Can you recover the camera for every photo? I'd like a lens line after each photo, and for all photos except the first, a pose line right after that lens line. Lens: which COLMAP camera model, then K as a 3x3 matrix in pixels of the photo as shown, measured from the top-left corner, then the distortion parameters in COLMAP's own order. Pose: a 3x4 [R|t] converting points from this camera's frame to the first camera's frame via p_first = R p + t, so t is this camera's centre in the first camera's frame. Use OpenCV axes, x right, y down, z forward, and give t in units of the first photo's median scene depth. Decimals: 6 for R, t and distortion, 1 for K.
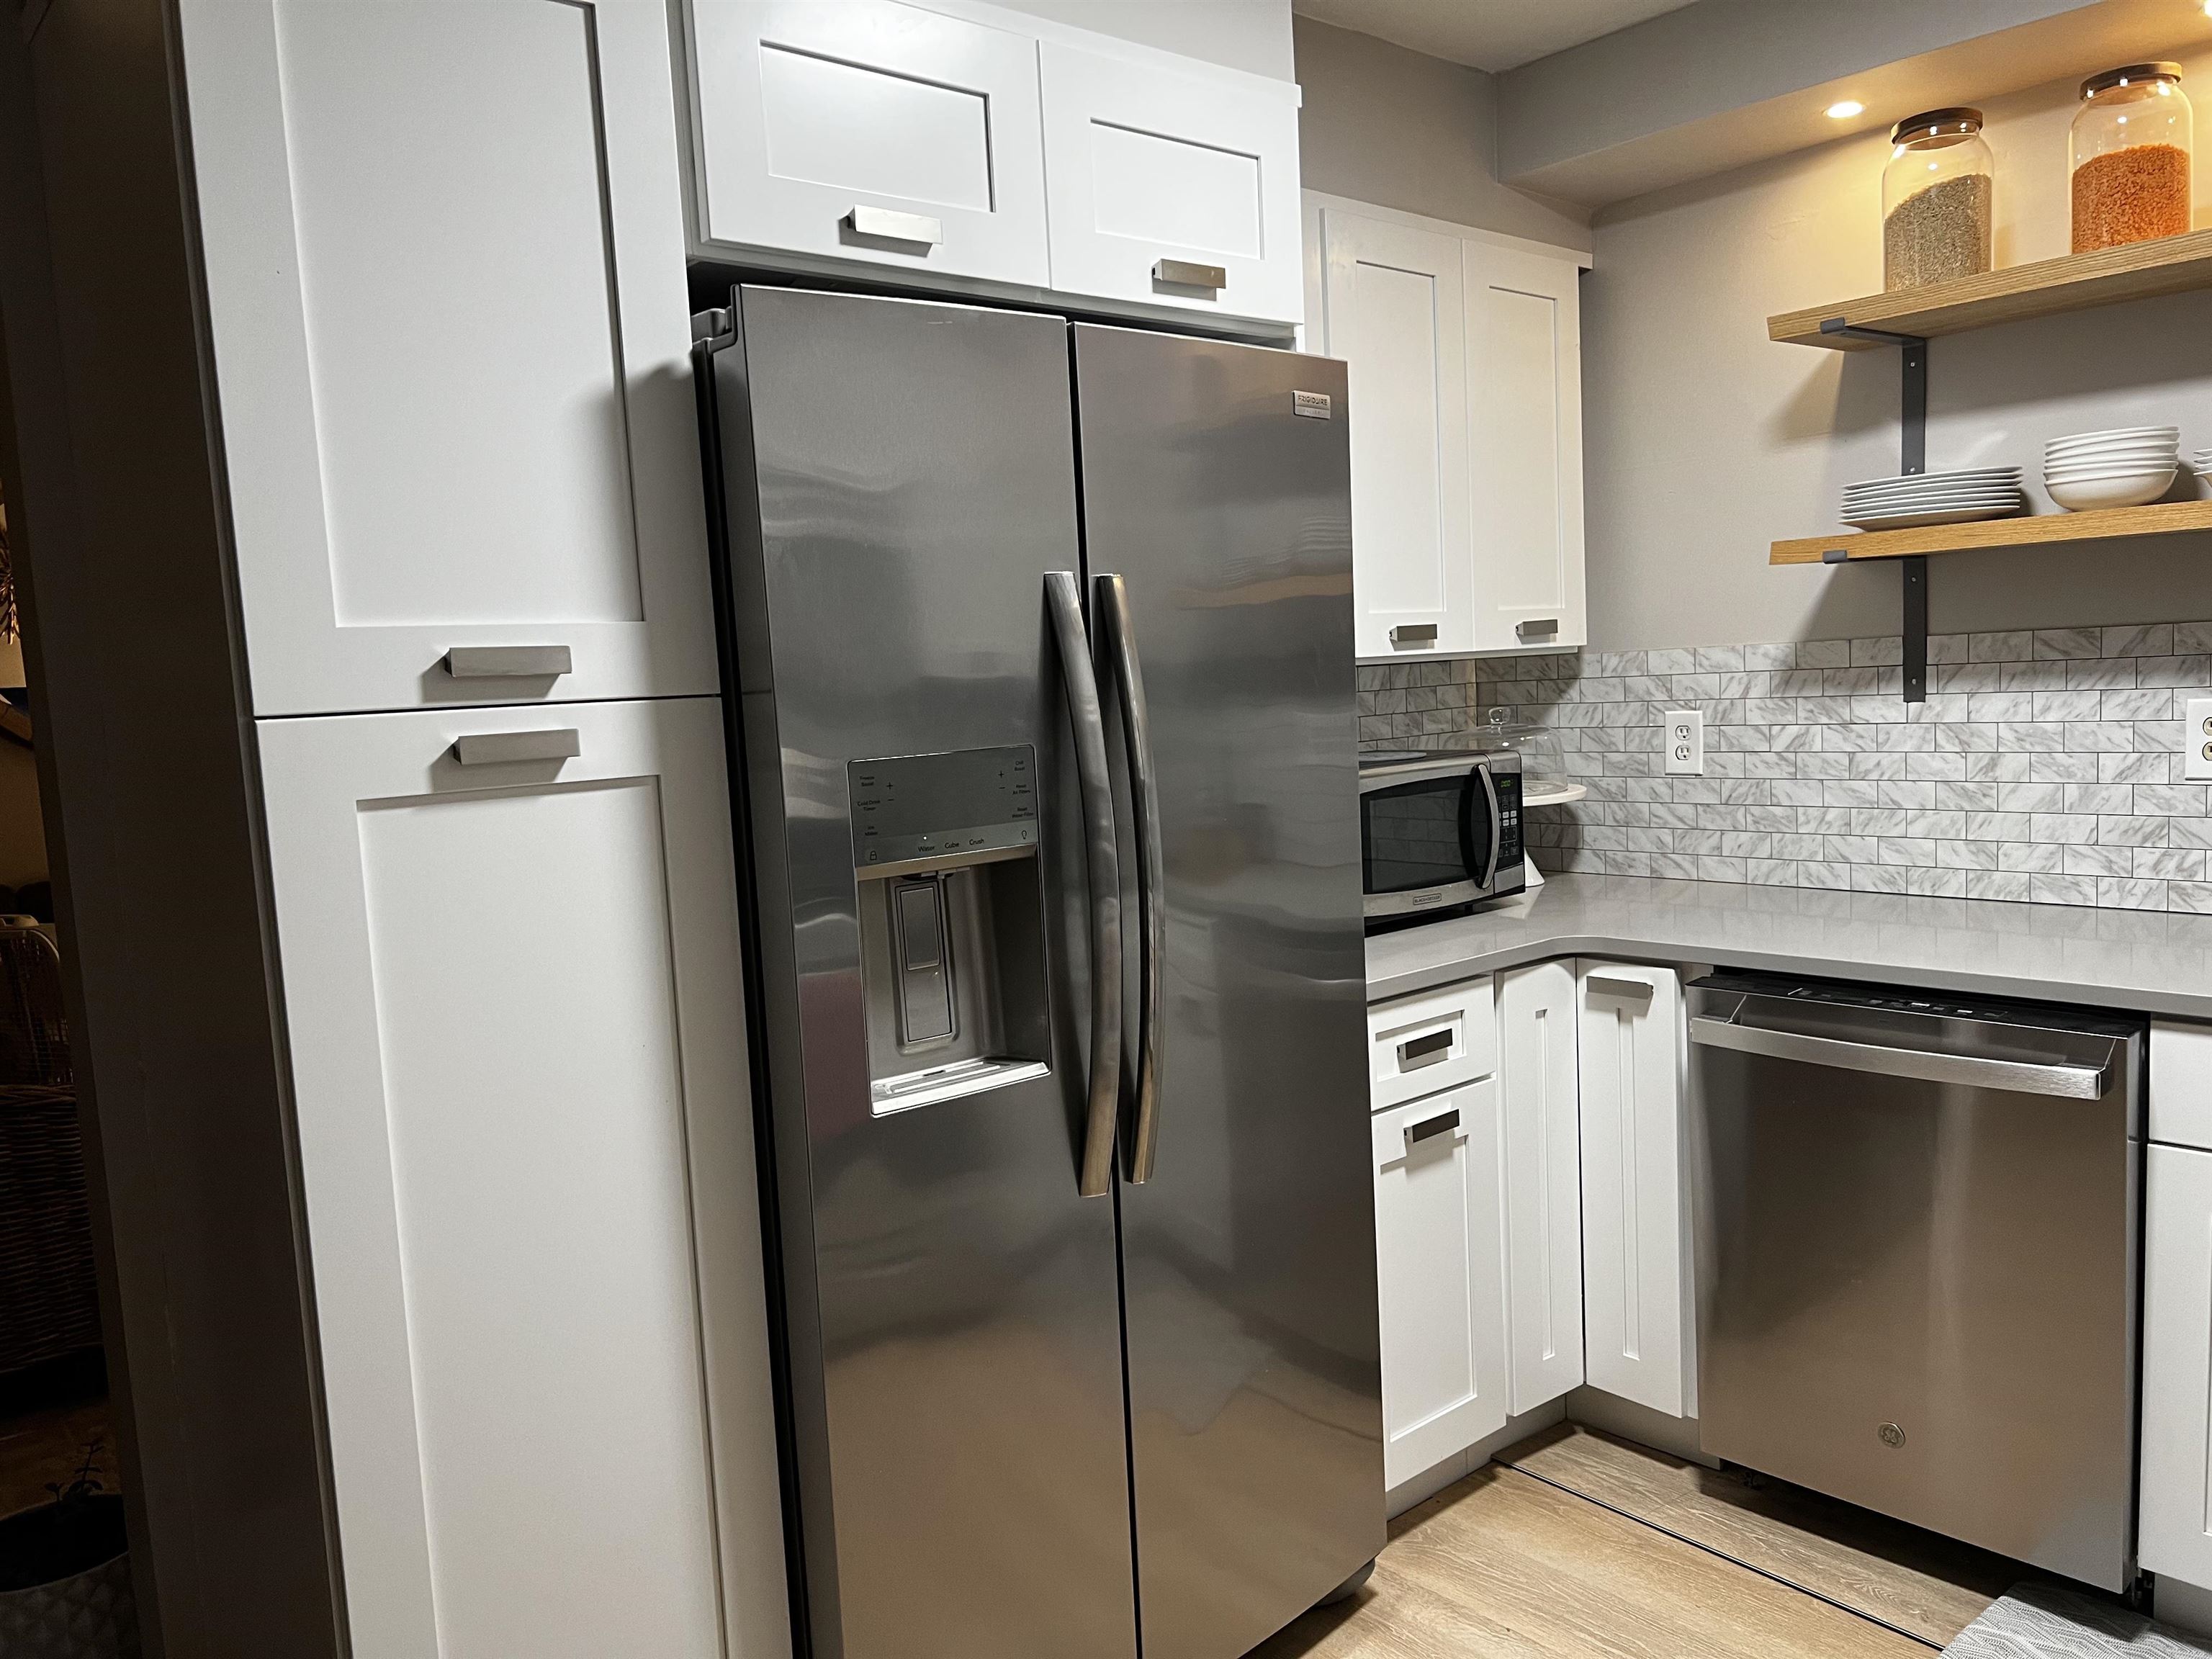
lens RADIAL K [[1645.3, 0, 1094.4], [0, 1645.3, 842.0], [0, 0, 1]] dist [0.007783, -0.014914]
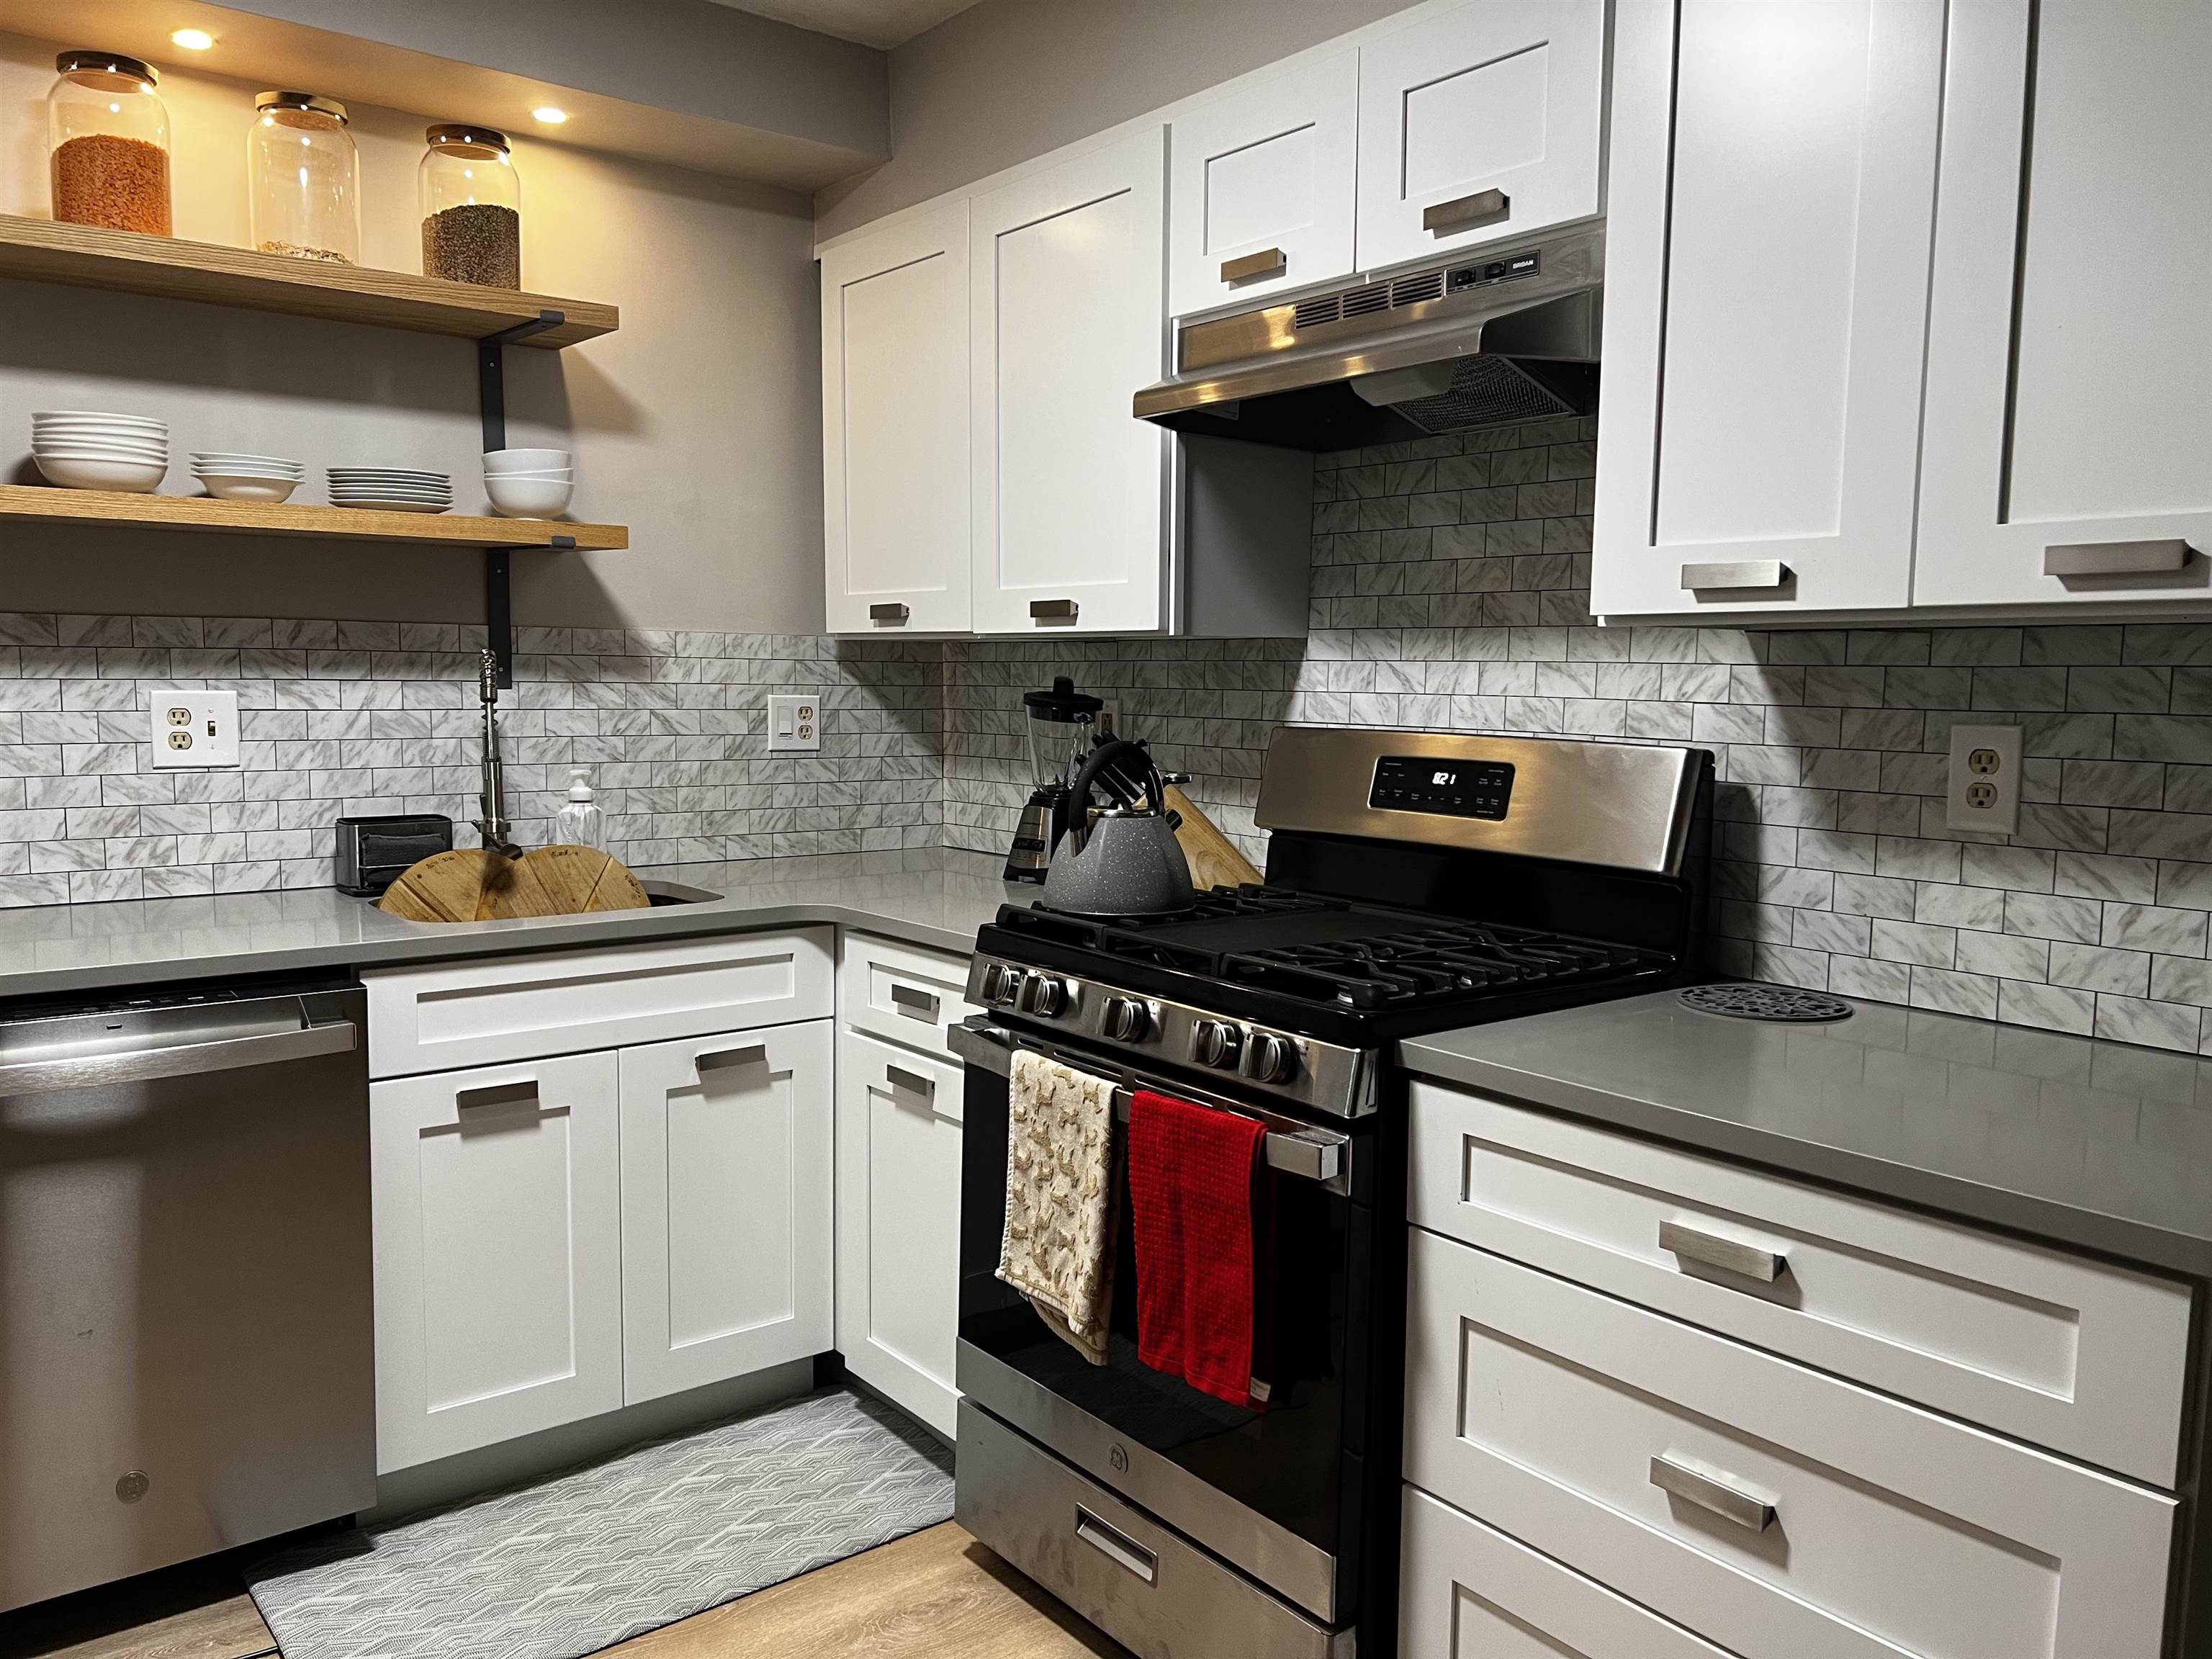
lens RADIAL K [[1654.8, 0, 1098.0], [0, 1654.8, 841.8], [0, 0, 1]] dist [0.054695, -0.055163]
pose [[0.032851, -0.047090, 0.998350, -0.352059], [0.087844, 0.995160, 0.044049, 0.012878], [-0.995592, 0.086252, 0.036829, 0.358238]]
